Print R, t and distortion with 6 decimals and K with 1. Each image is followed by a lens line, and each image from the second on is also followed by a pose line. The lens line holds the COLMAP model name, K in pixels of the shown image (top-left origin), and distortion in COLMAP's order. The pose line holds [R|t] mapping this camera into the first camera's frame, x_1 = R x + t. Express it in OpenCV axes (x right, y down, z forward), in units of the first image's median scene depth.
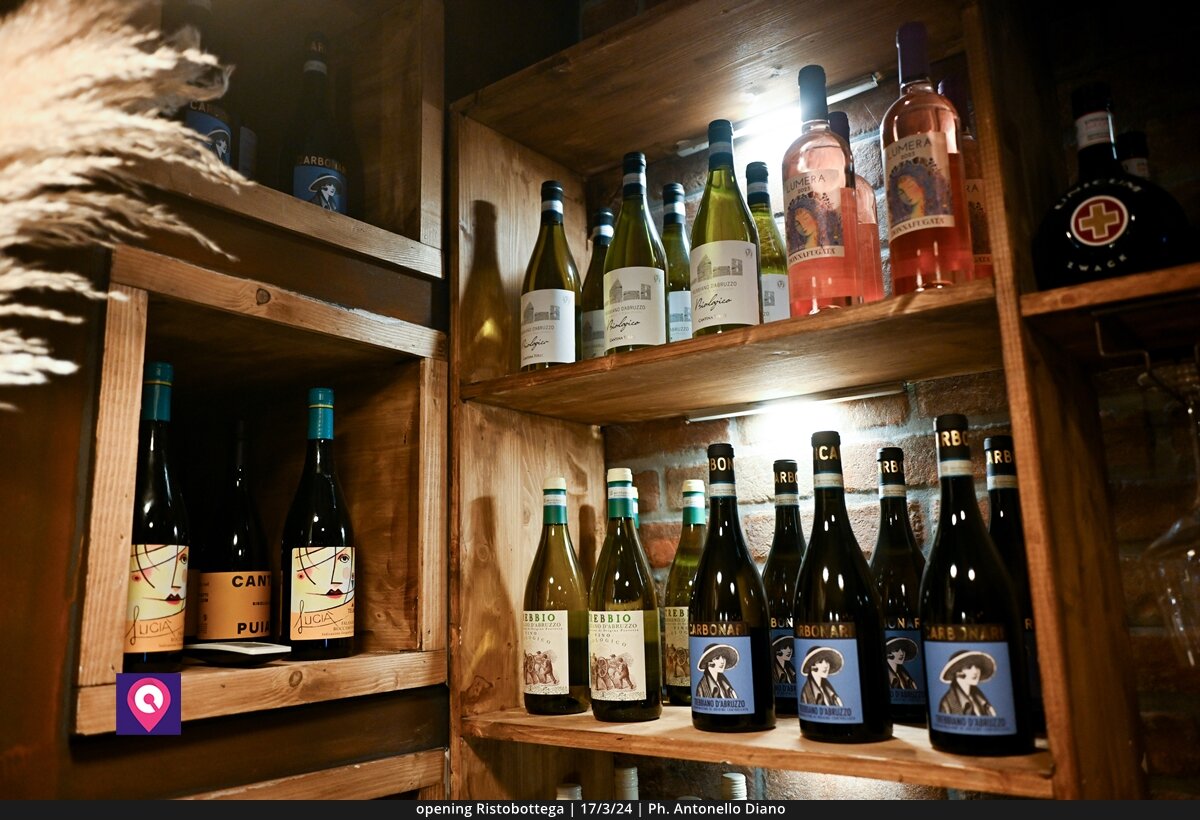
lens RADIAL K [[959.9, 0, 574.4], [0, 959.9, 409.5], [0, 0, 1]] dist [-0.001789, -0.002497]
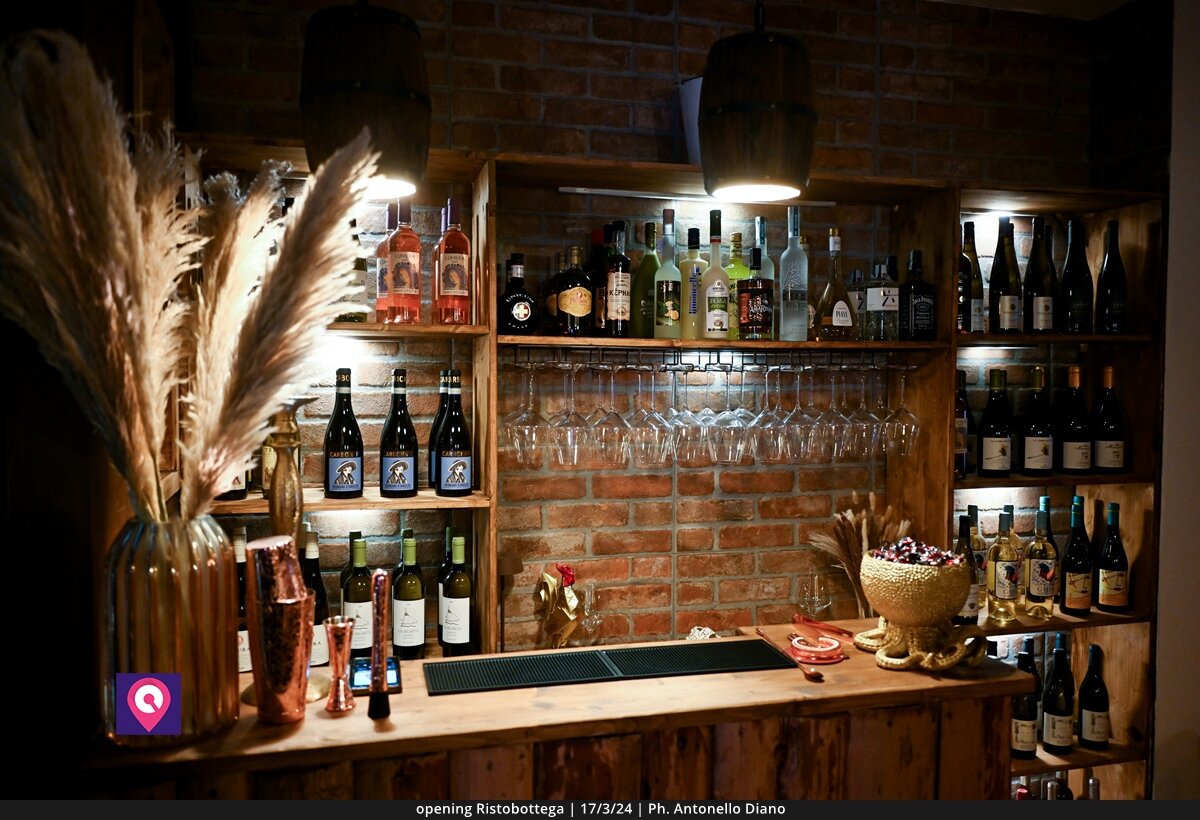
lens RADIAL K [[959.9, 0, 574.4], [0, 959.9, 409.5], [0, 0, 1]] dist [-0.001789, -0.002497]
pose [[0.604107, -0.004754, 0.796889, -1.390462], [-0.166626, 0.977125, 0.132145, -0.268610], [-0.779288, -0.212612, 0.589496, -0.735754]]
